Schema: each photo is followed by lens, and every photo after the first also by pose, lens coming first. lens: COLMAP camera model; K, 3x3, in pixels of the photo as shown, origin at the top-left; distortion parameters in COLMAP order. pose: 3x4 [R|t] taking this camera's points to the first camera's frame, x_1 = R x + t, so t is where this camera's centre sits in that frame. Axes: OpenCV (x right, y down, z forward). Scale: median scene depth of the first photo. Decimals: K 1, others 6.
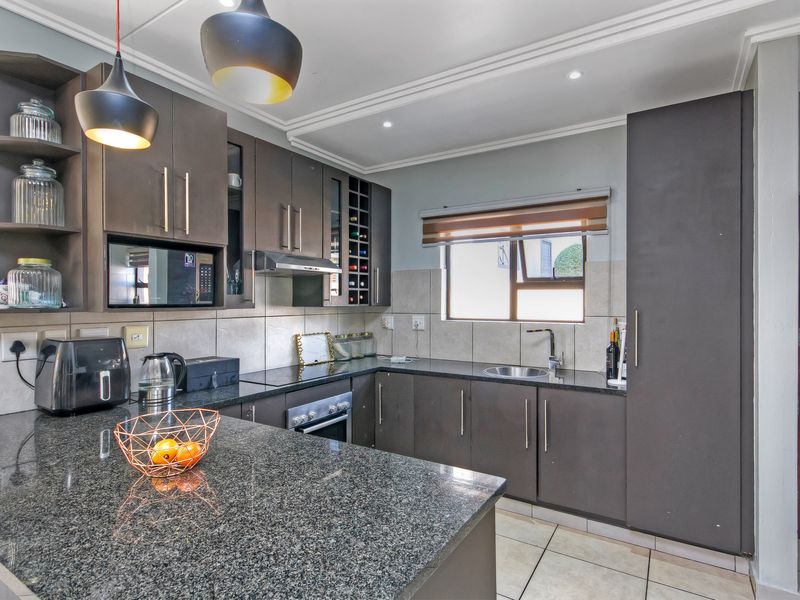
lens RADIAL K [[441.3, 0, 400.0], [0, 441.3, 300.0], [0, 0, 1]] dist [0.000310, 0.000214]
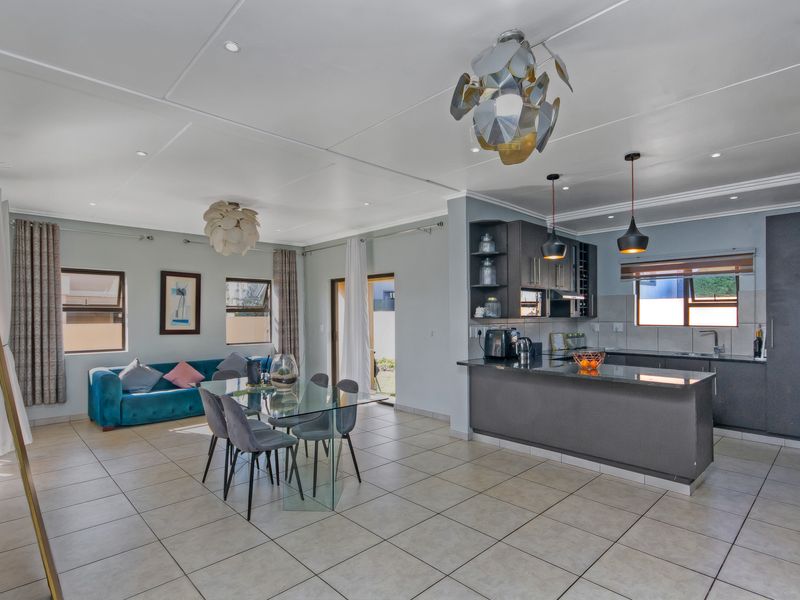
lens RADIAL K [[432.2, 0, 397.4], [0, 432.2, 309.9], [0, 0, 1]] dist [0.001655, 0.000616]
pose [[0.971293, -0.002441, -0.237873, -0.435709], [0.001057, 0.999982, -0.005947, -0.005855], [0.237883, 0.005525, 0.971278, -0.883201]]
